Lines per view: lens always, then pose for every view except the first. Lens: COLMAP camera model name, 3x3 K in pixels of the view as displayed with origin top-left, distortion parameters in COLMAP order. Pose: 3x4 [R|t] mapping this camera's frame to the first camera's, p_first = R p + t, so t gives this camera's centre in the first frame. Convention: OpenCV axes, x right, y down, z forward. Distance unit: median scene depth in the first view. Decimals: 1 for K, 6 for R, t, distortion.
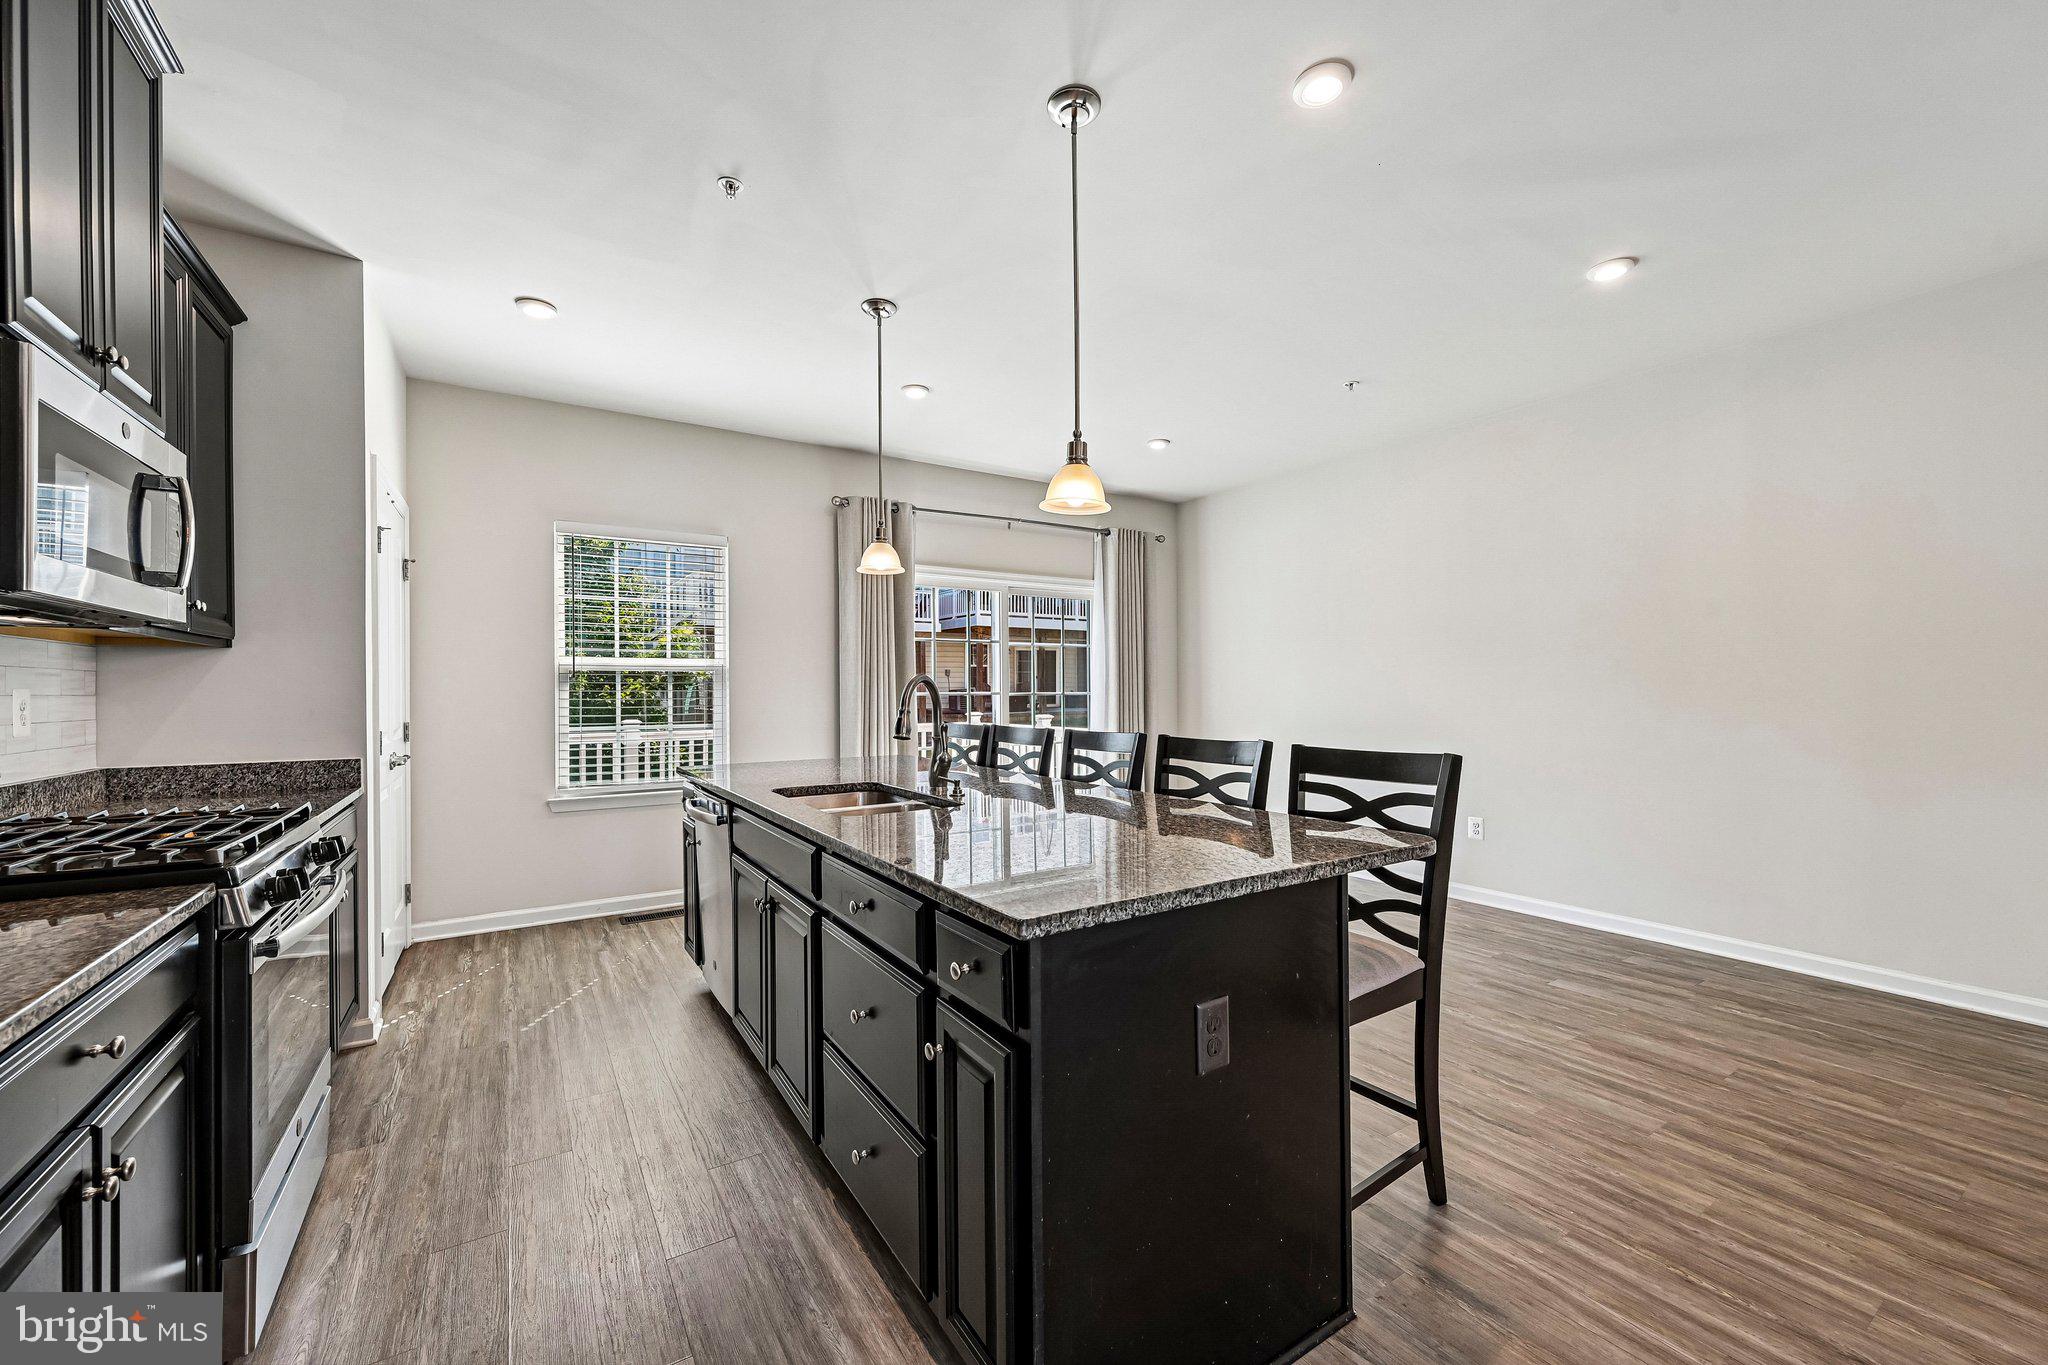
lens RADIAL K [[811.5, 0, 1046.2], [0, 811.5, 687.3], [0, 0, 1]] dist [-0.003041, -0.000305]
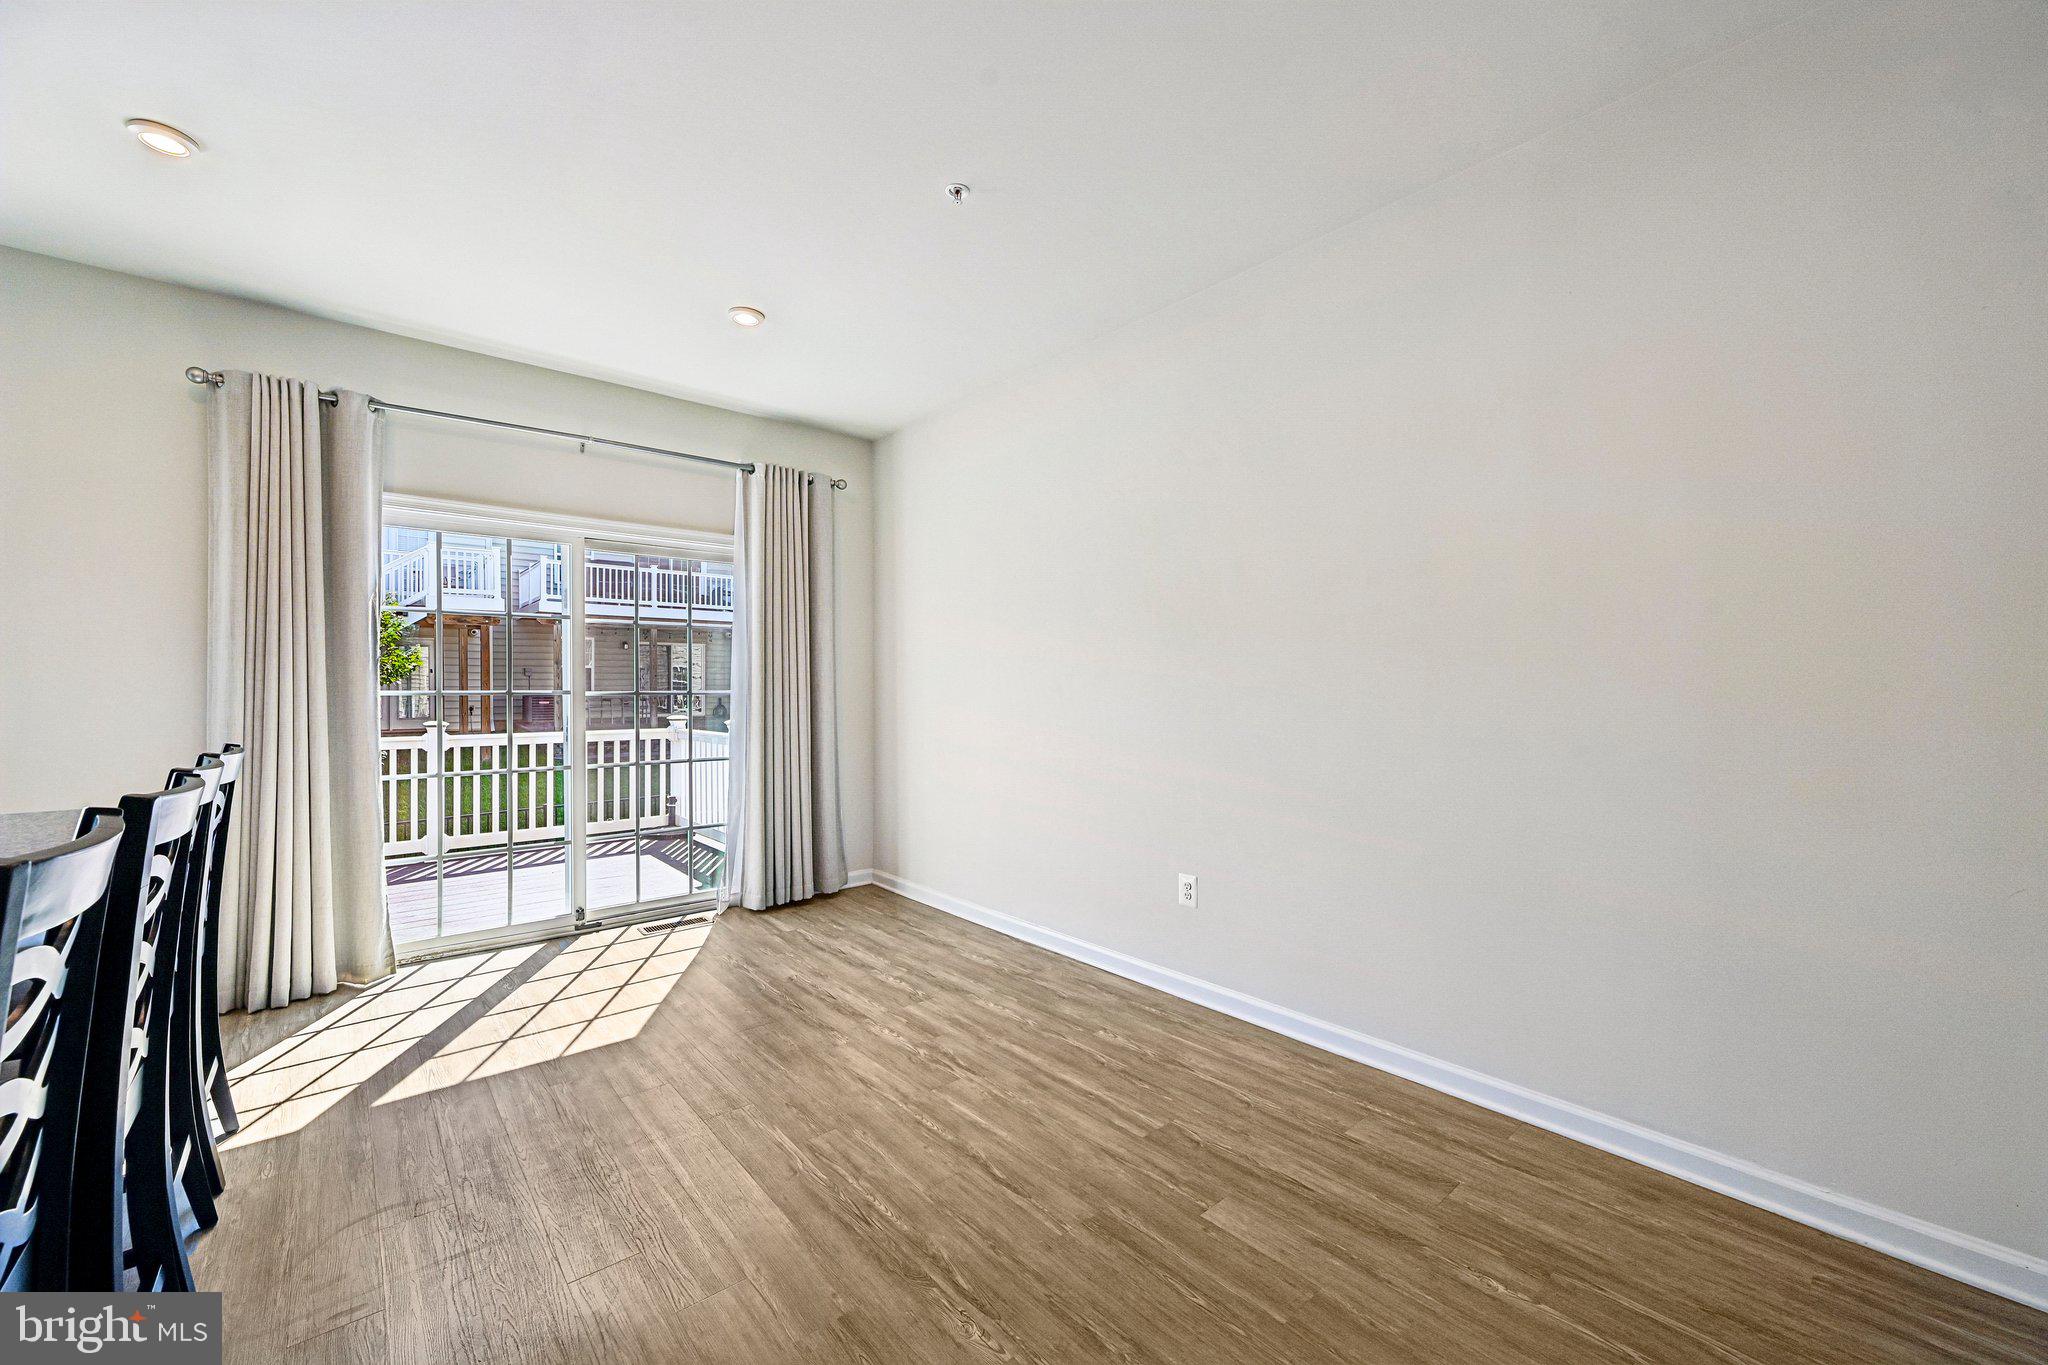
lens RADIAL K [[810.3, 0, 1047.5], [0, 810.3, 692.3], [0, 0, 1]] dist [-0.006512, -0.000087]
pose [[0.989502, 0.003541, 0.144473, 0.354278], [-0.004794, 0.999954, 0.008326, -0.000309], [-0.144437, -0.008931, 0.989474, 0.382099]]
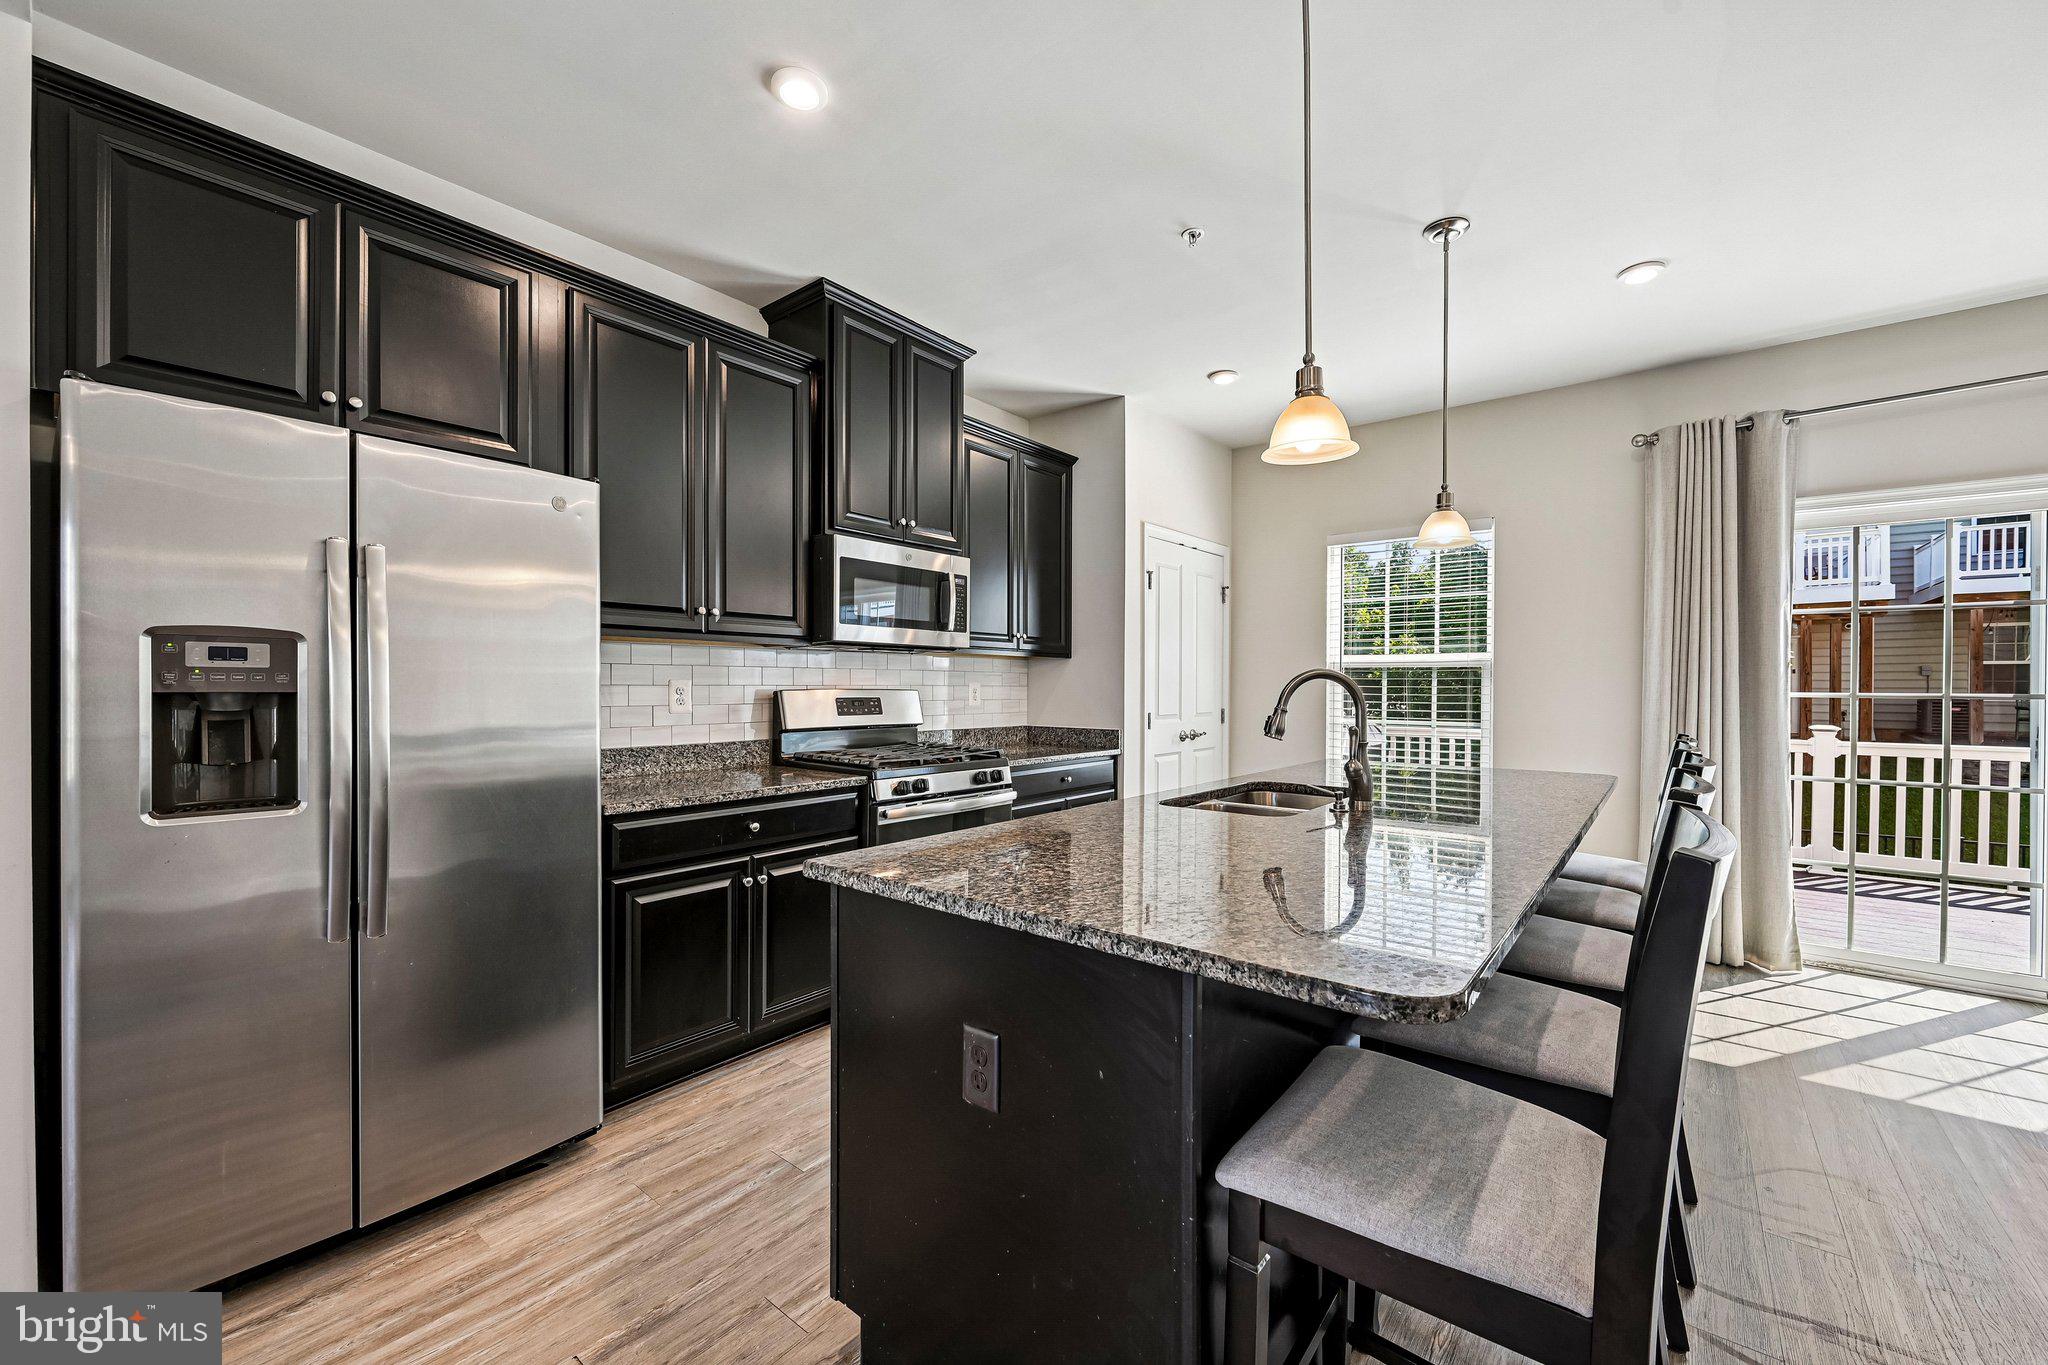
lens RADIAL K [[806.7, 0, 1018.2], [0, 806.7, 691.4], [0, 0, 1]] dist [-0.003006, -0.000106]
pose [[0.298747, 0.013042, -0.954243, 0.364827], [-0.003537, 0.999915, 0.012558, -0.000563], [0.954326, -0.000376, 0.298768, 0.263169]]
